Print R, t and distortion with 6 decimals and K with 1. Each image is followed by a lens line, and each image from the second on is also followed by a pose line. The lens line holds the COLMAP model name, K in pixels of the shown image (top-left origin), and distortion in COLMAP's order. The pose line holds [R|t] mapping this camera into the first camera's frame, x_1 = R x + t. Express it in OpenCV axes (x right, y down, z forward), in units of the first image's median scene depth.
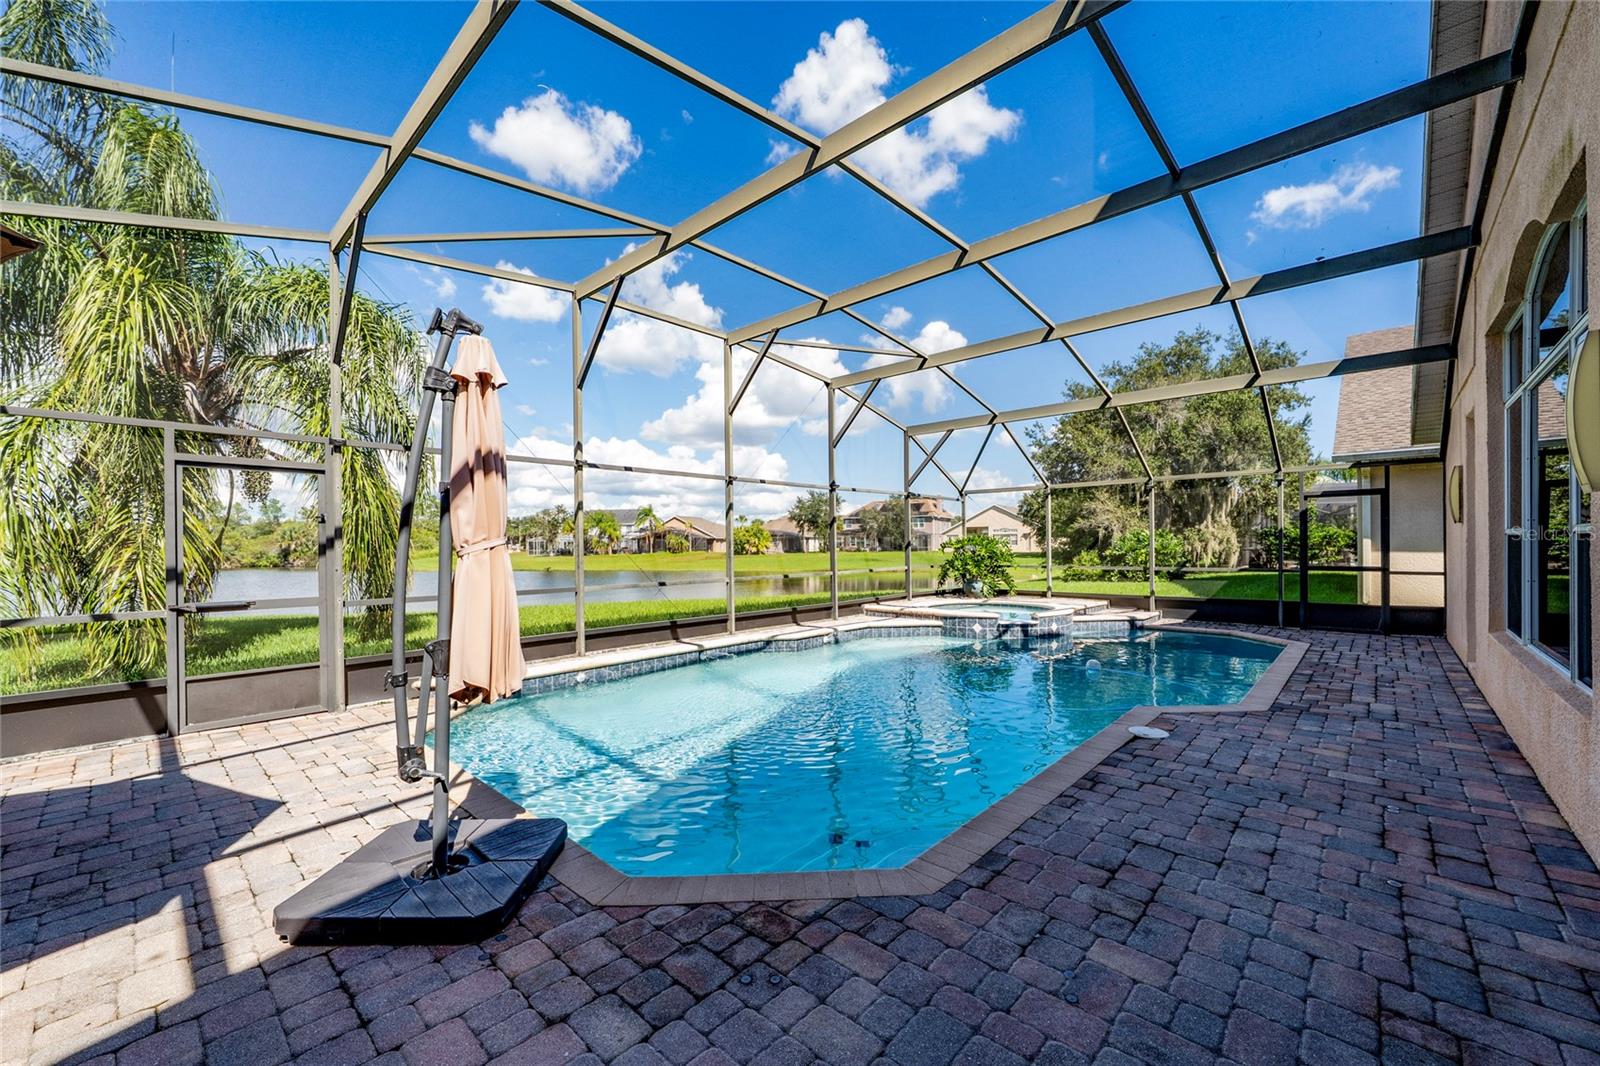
lens RADIAL K [[628.5, 0, 793.9], [0, 628.5, 549.5], [0, 0, 1]] dist [0.000596, -0.000221]
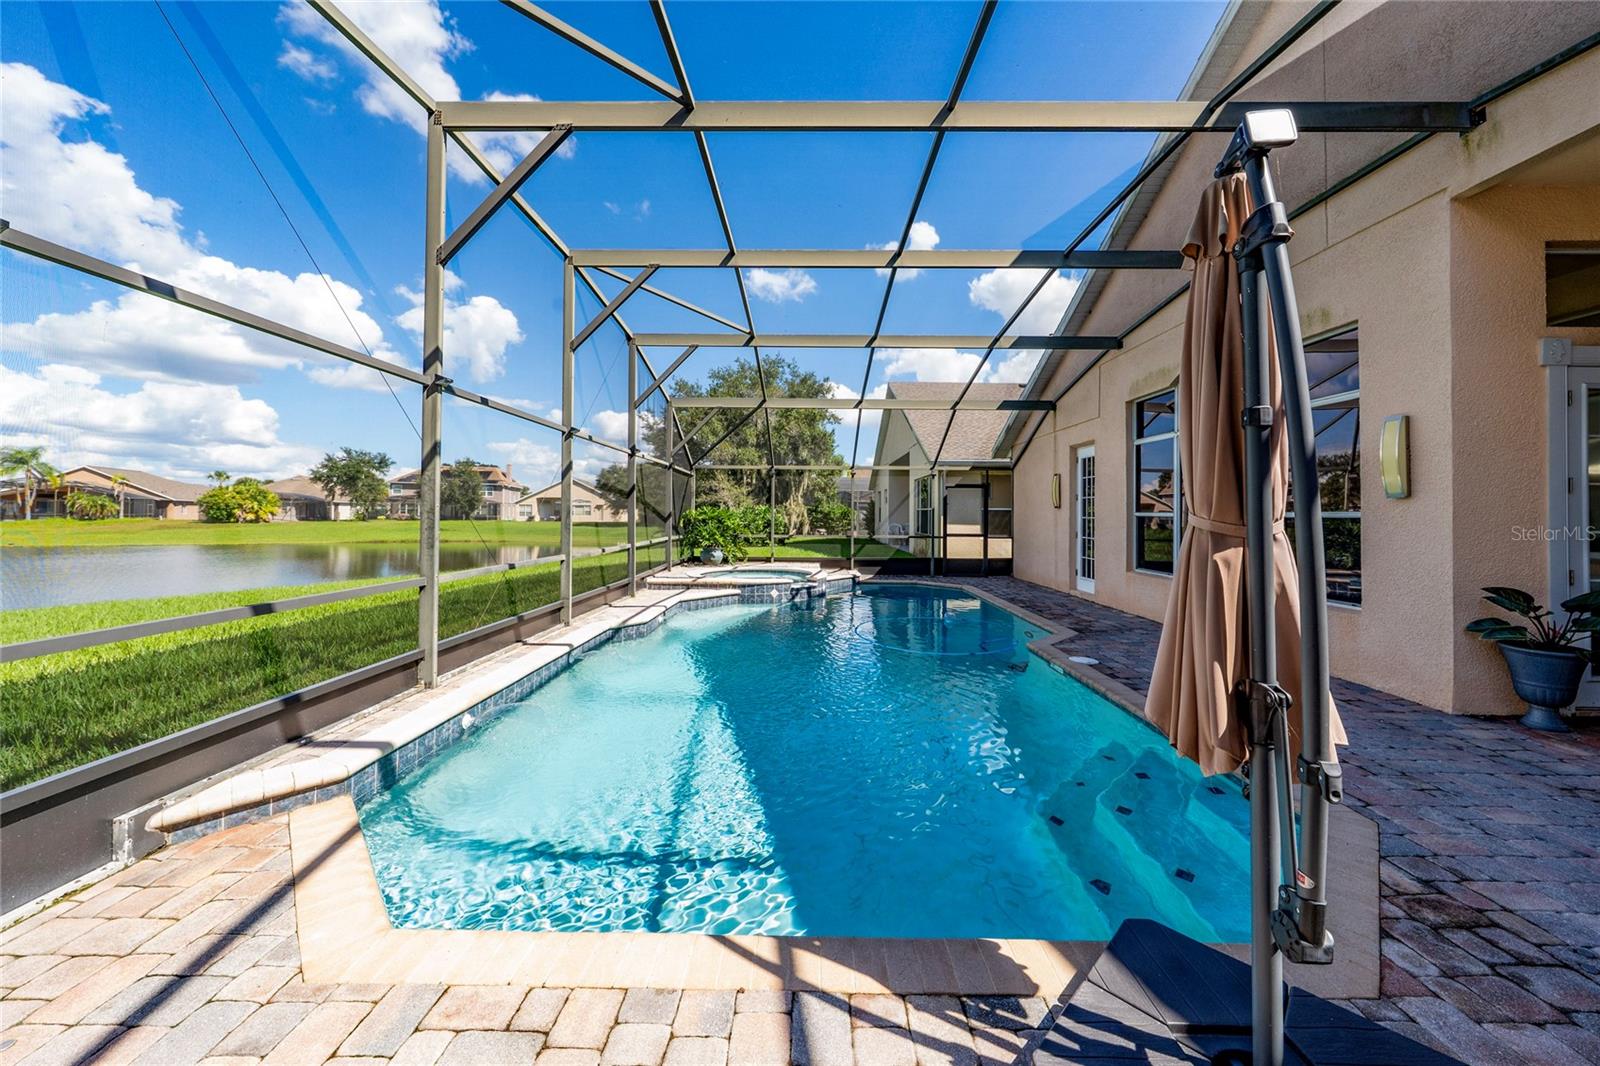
lens RADIAL K [[560.9, 0, 796.3], [0, 560.9, 506.7], [0, 0, 1]] dist [-0.002132, -0.000270]
pose [[0.737312, 0.024716, 0.675101, -0.146244], [-0.009421, 0.999610, -0.026307, 0.000027], [-0.675487, 0.013037, 0.737256, 0.109079]]
